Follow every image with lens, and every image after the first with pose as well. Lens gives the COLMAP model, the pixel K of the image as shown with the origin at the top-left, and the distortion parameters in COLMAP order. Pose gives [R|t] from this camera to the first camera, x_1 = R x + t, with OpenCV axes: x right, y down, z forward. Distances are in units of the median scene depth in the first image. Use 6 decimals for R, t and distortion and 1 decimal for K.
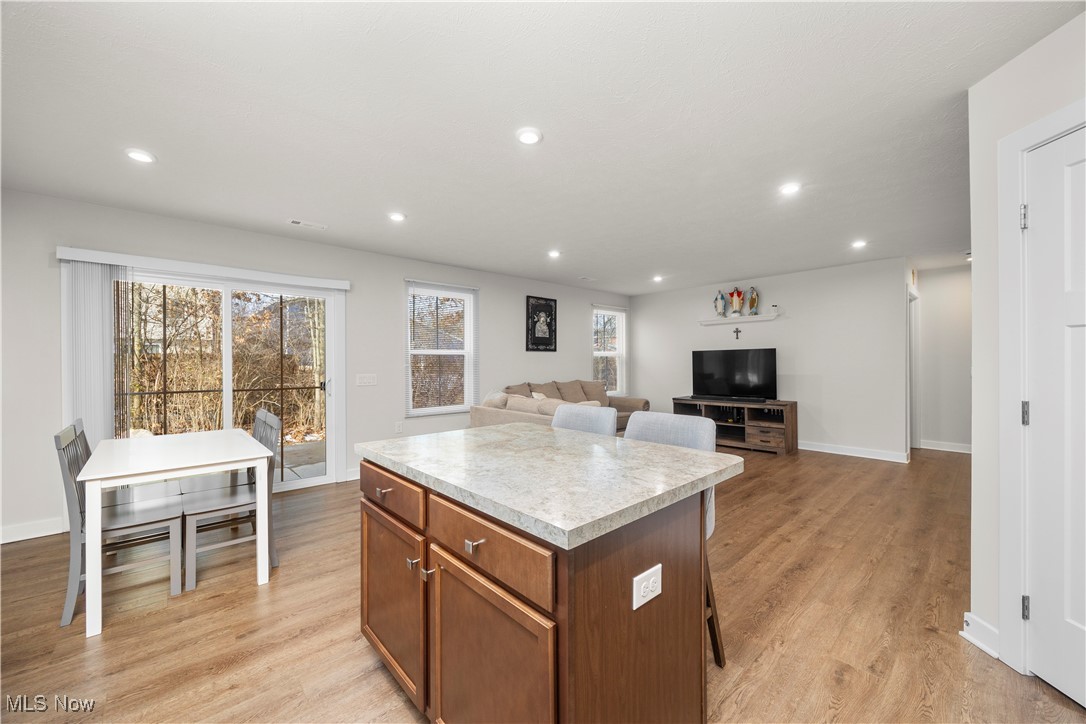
lens RADIAL K [[421.8, 0, 546.8], [0, 421.8, 363.8], [0, 0, 1]] dist [0.001096, 0.000059]
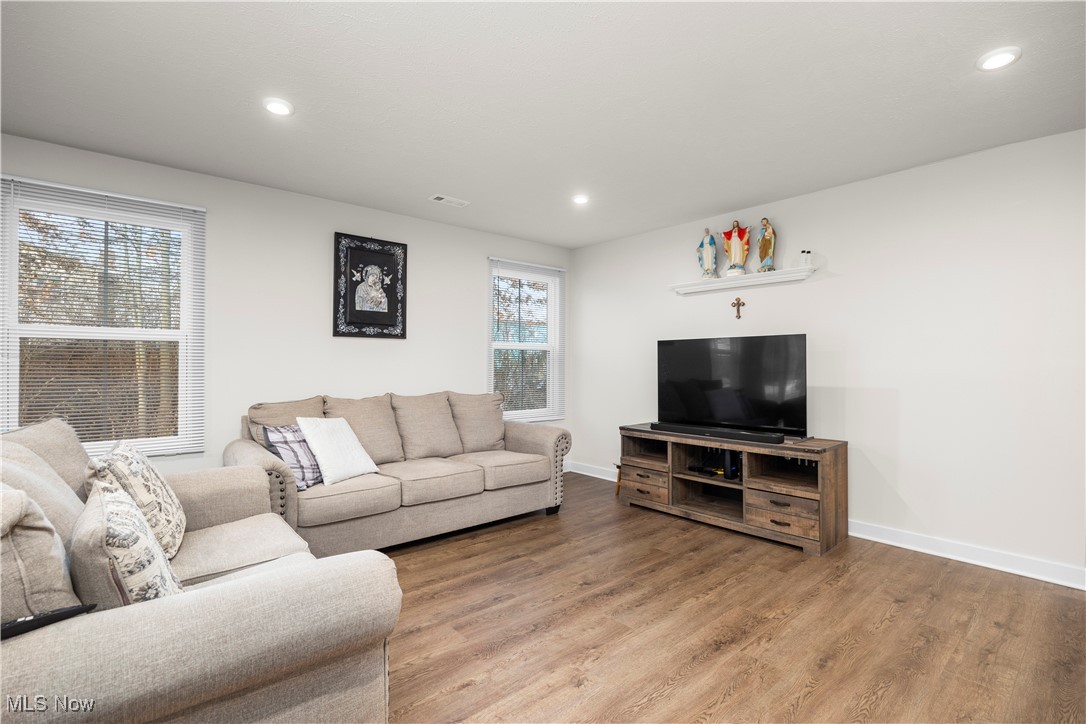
lens RADIAL K [[514.6, 0, 543.0], [0, 514.6, 362.0], [0, 0, 1]] dist [-0.002284, 0.000085]
pose [[0.999600, 0.009906, -0.026474, 0.229103], [-0.010033, 0.999939, -0.004677, 0.002148], [0.026426, 0.004940, 0.999639, 0.353665]]
